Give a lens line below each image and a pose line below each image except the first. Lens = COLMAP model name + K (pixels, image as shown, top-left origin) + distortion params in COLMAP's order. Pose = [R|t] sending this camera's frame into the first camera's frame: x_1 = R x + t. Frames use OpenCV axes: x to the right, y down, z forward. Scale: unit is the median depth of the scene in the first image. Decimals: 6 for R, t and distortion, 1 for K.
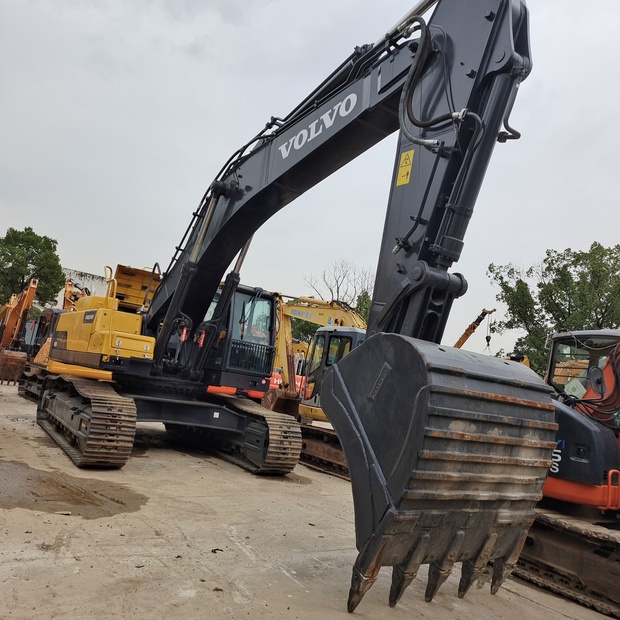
lens RADIAL K [[569.0, 0, 329.5], [0, 569.0, 309.6], [0, 0, 1]] dist [0.012153, 0.016565]
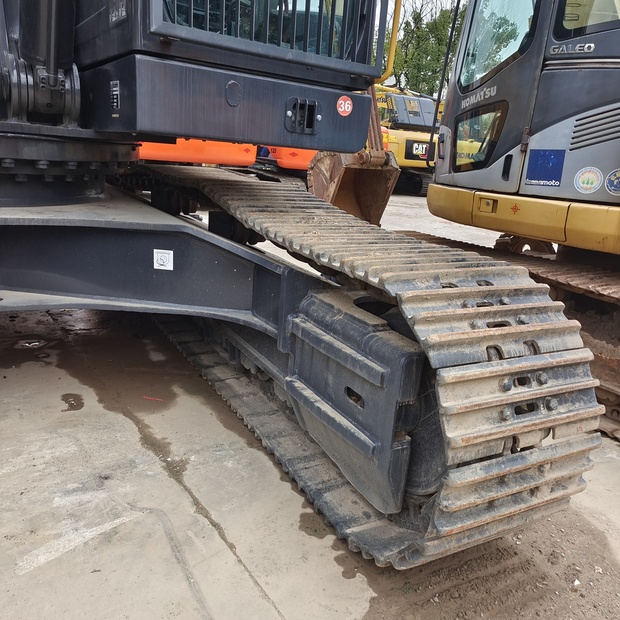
lens RADIAL K [[569.0, 0, 329.5], [0, 569.0, 309.6], [0, 0, 1]] dist [0.012153, 0.016565]
pose [[0.996285, -0.045407, -0.073178, -0.108641], [0.070616, 0.917107, 0.392337, 0.111413], [0.049297, -0.396047, 0.916906, 0.756268]]
